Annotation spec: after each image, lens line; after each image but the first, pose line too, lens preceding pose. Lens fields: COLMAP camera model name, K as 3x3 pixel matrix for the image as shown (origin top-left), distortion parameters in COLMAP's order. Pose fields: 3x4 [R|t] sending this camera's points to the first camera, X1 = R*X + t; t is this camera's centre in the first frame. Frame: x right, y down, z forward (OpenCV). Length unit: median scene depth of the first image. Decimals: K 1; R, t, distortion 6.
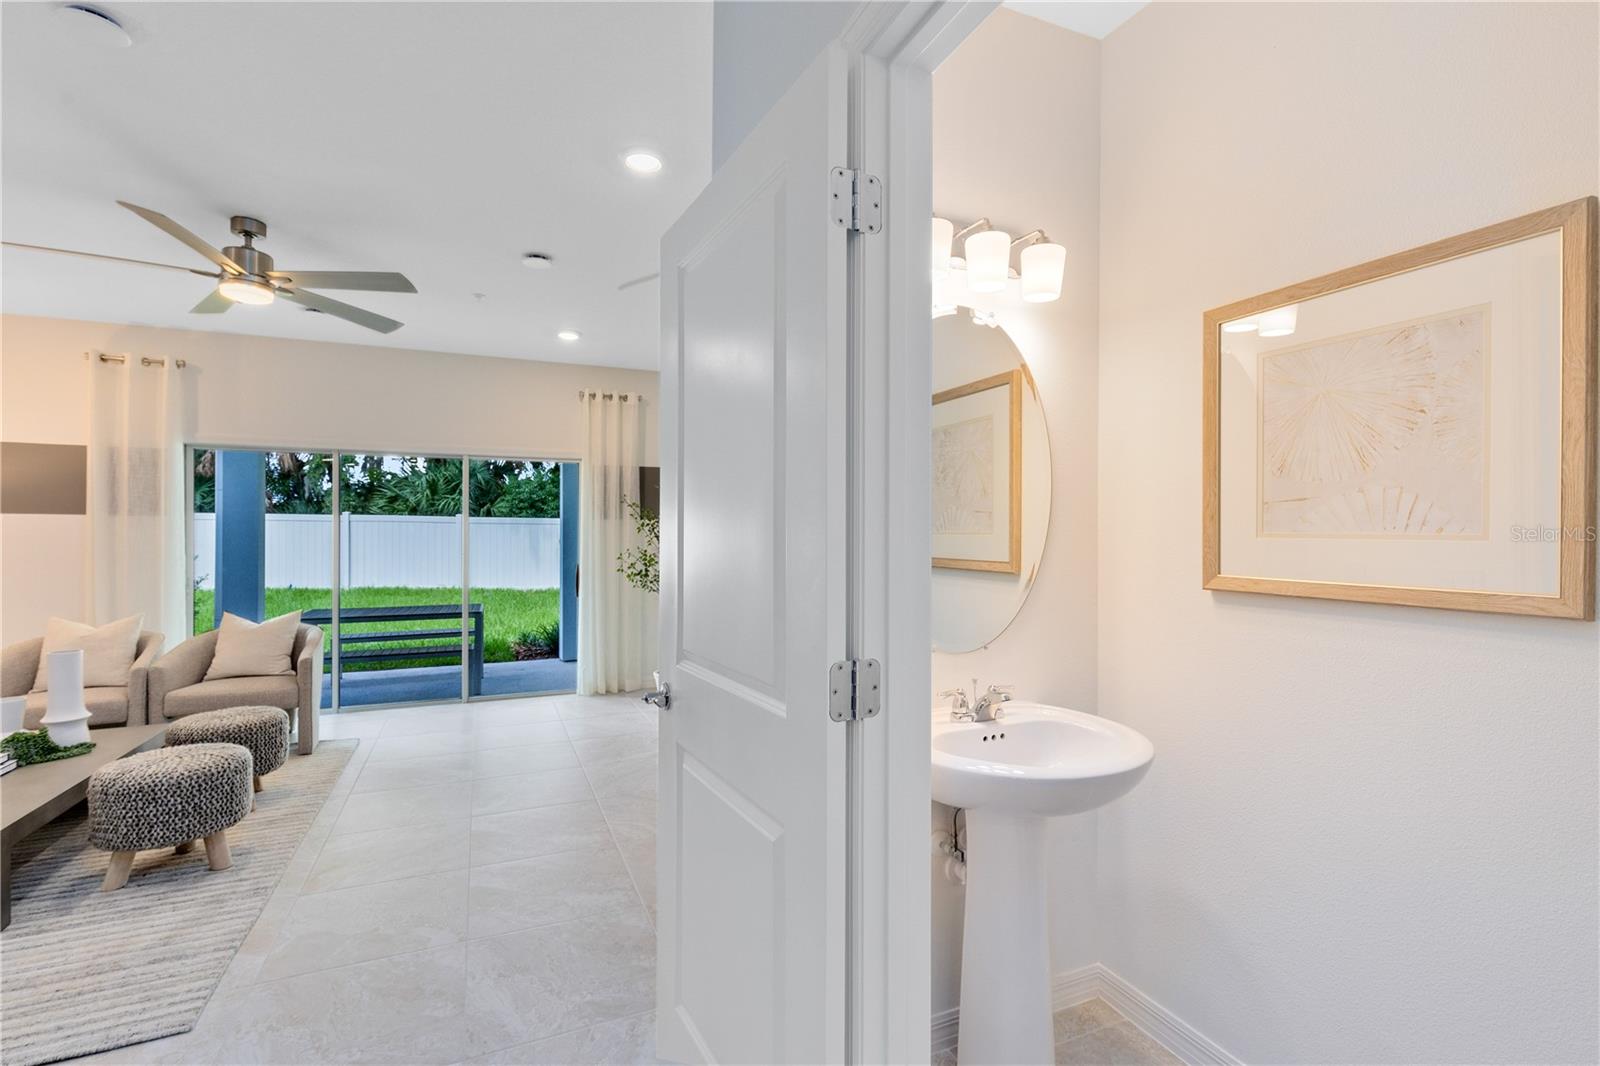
lens RADIAL K [[730.7, 0, 800.0], [0, 730.7, 533.0], [0, 0, 1]] dist [-0.027271, 0.000205]
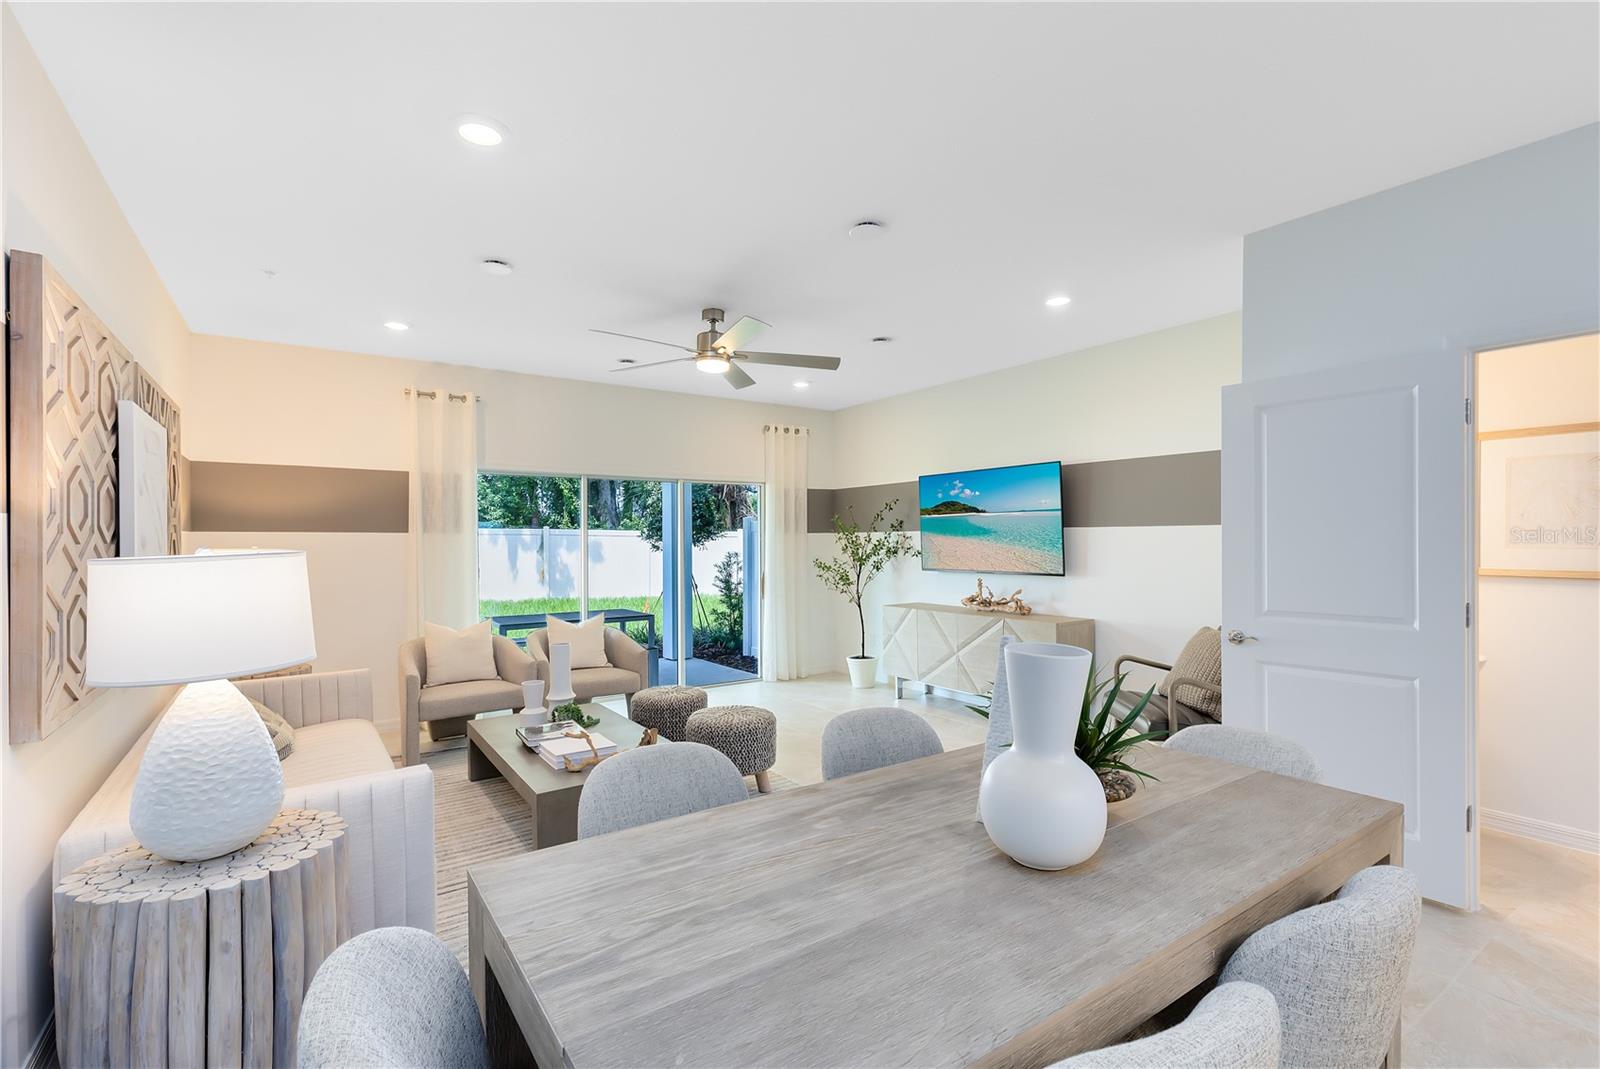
lens RADIAL K [[741.5, 0, 800.0], [0, 741.5, 534.5], [0, 0, 1]] dist [0.001851, 0.000094]
pose [[0.985319, -0.005932, 0.170622, -0.573952], [0.007059, 0.999957, -0.005999, -0.011747], [-0.170579, 0.007115, 0.985318, -0.244354]]
